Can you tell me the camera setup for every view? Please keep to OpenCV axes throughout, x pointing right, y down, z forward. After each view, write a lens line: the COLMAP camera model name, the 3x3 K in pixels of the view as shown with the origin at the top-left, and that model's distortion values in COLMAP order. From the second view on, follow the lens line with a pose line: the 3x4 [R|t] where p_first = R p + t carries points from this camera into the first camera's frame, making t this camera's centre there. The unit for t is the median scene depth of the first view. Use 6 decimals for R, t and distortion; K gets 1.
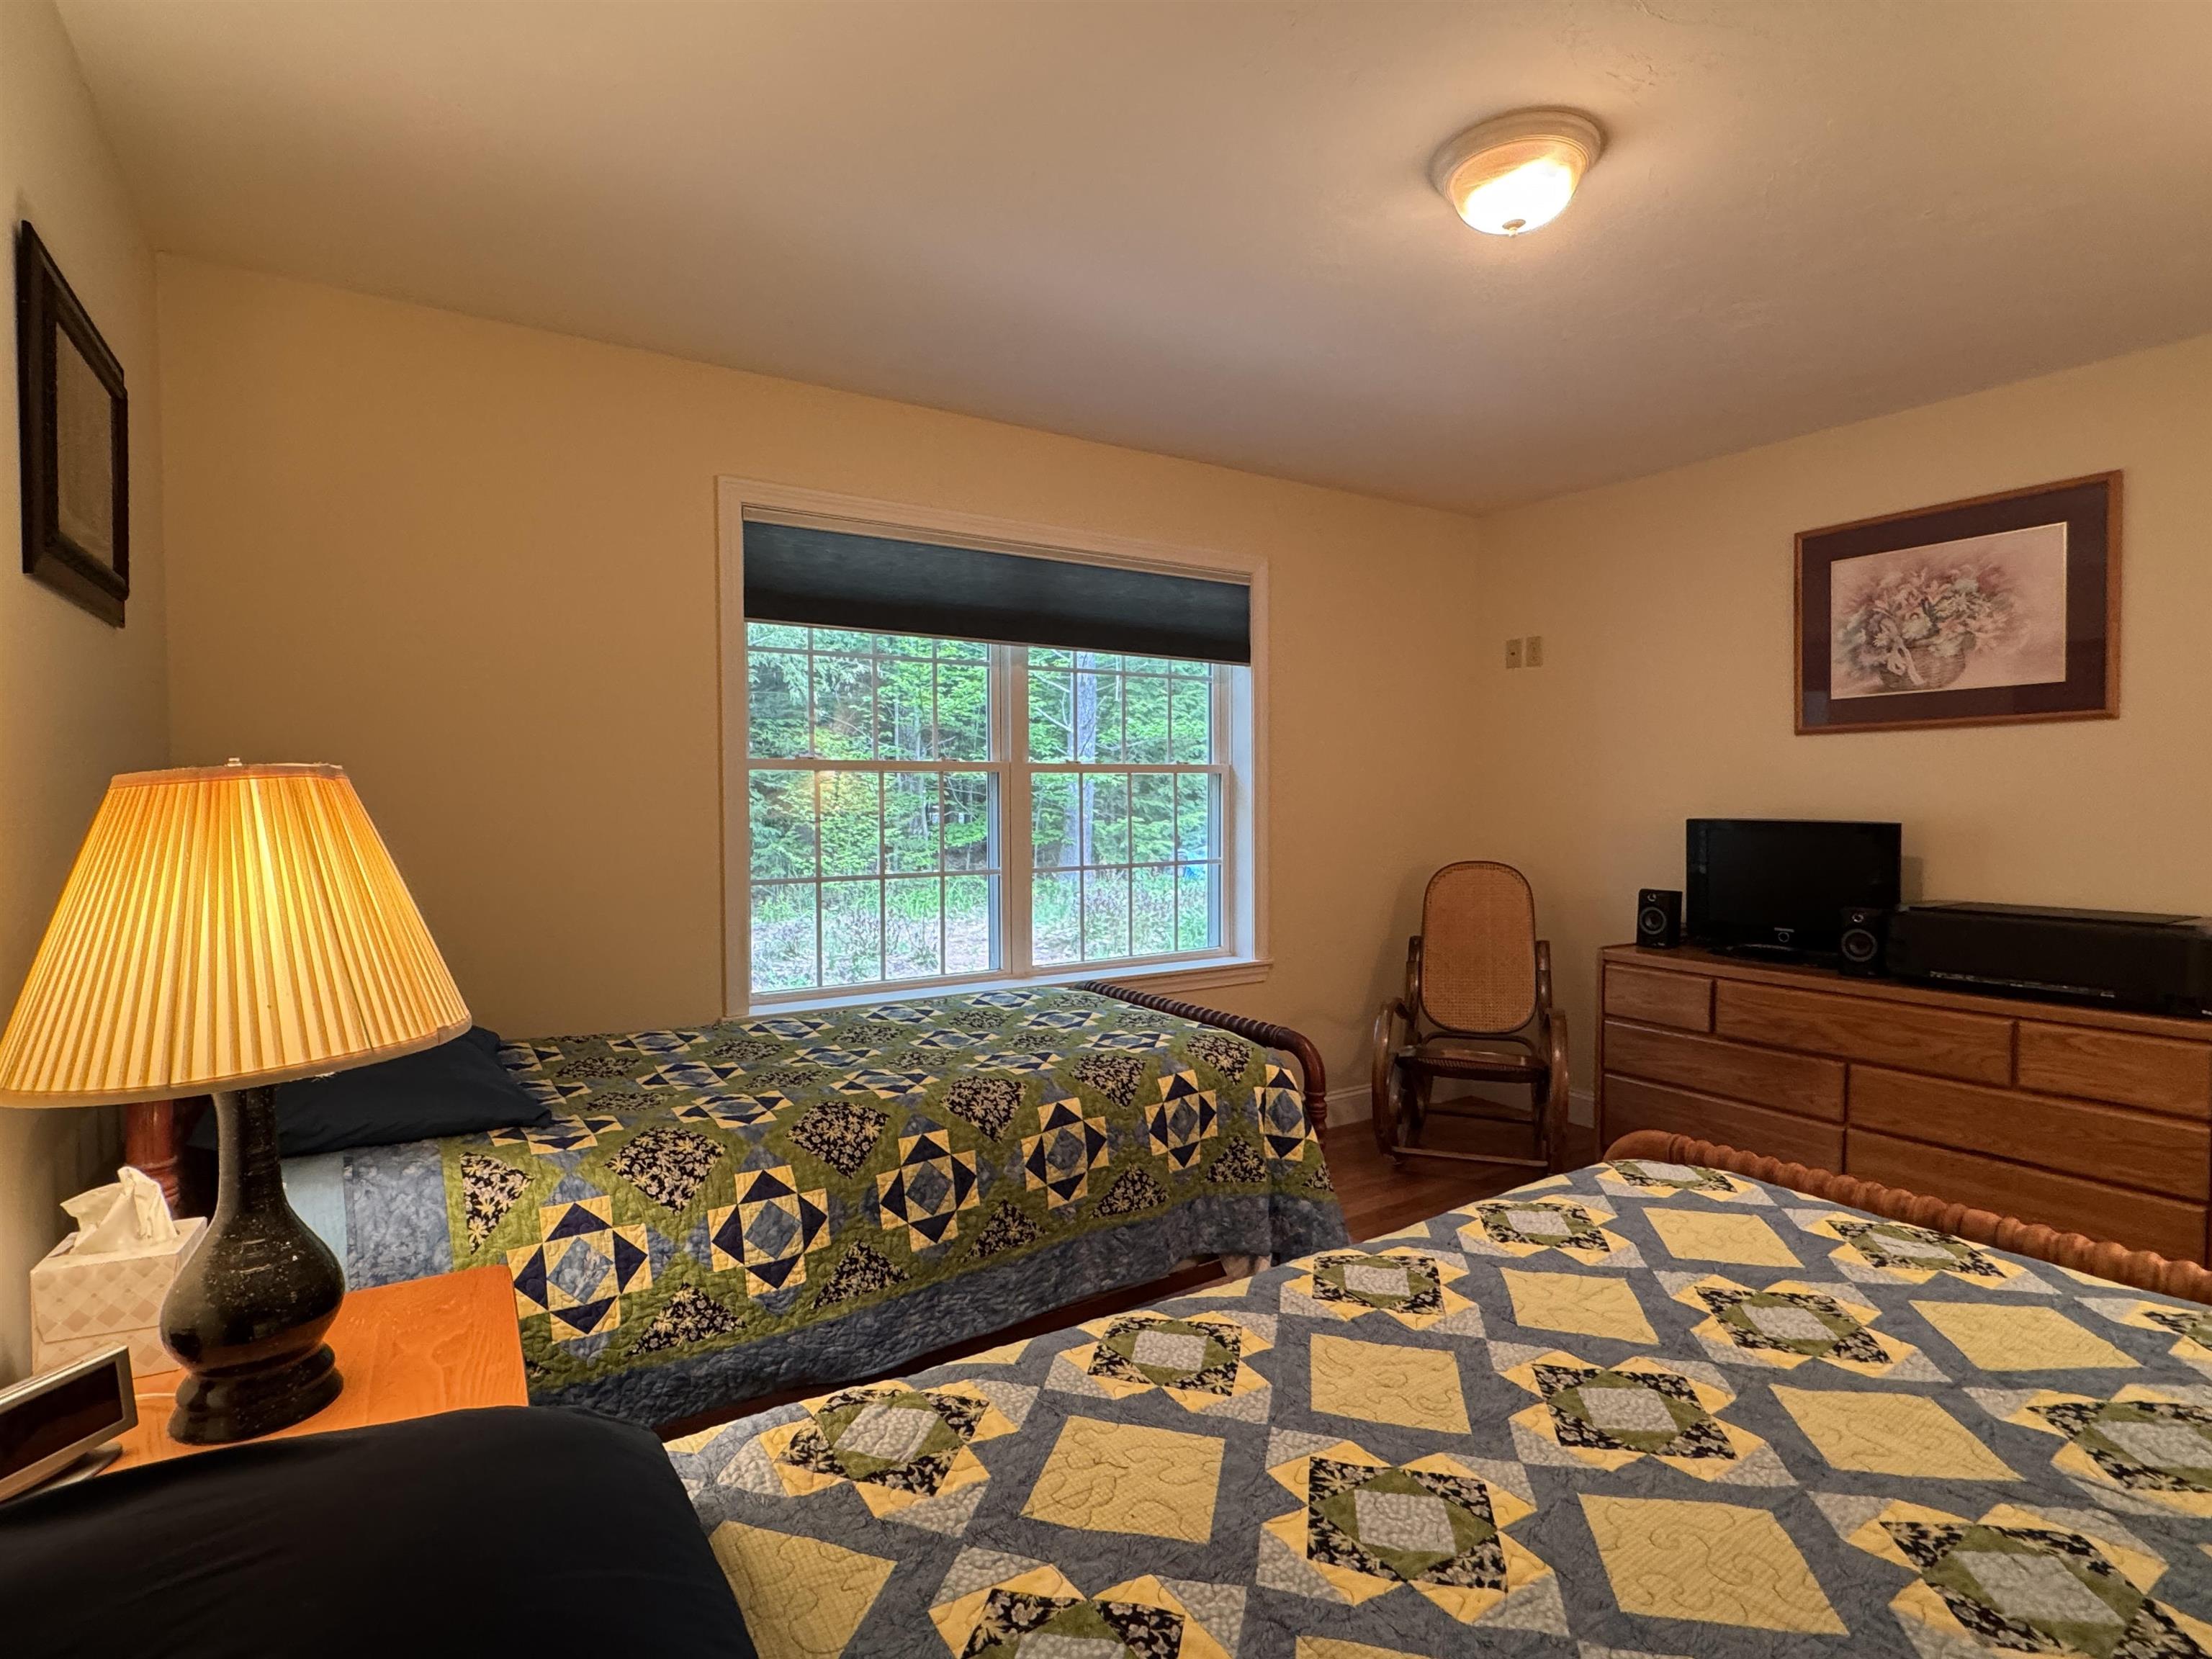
lens RADIAL K [[1110.2, 0, 1106.0], [0, 1110.2, 829.5], [0, 0, 1]] dist [0.000023, -0.000014]
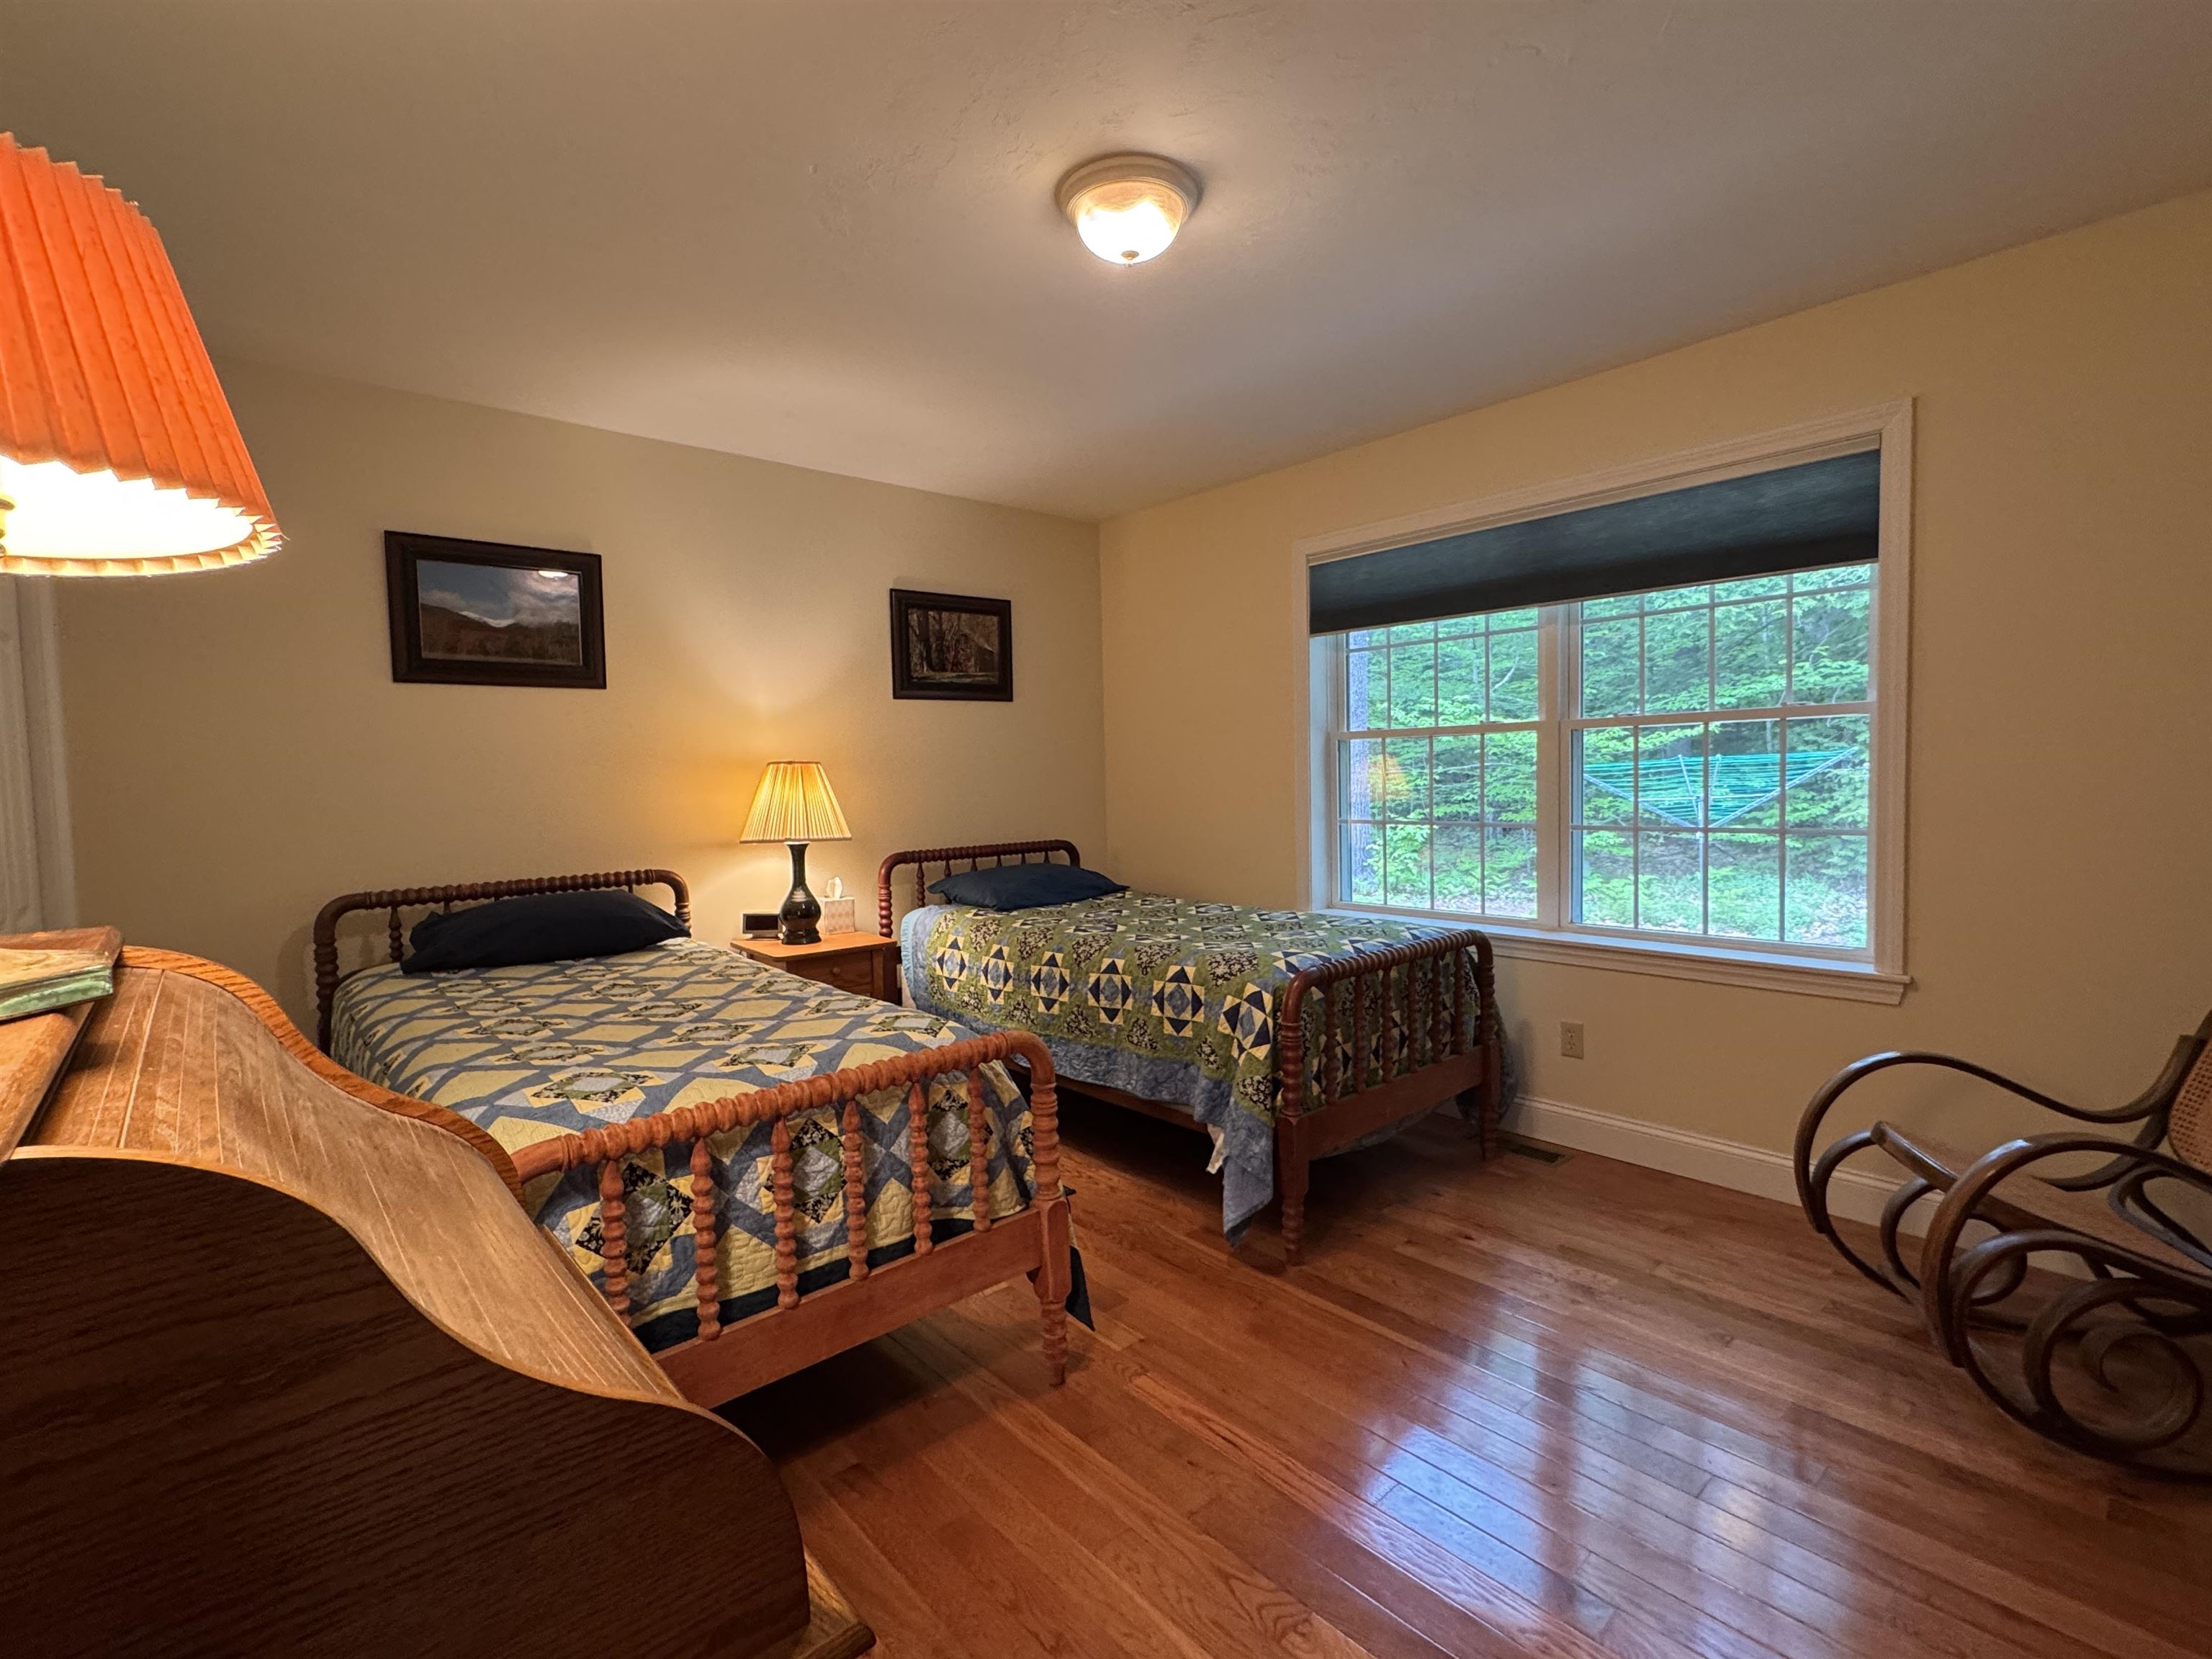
lens RADIAL K [[1008.7, 0, 1106.0], [0, 1008.7, 832.1], [0, 0, 1]] dist [-0.003909, 0.000300]
pose [[0.151870, 0.056150, -0.986804, 1.320777], [-0.009468, 0.998422, 0.055354, -0.008591], [0.988355, 0.000936, 0.152162, 0.767531]]
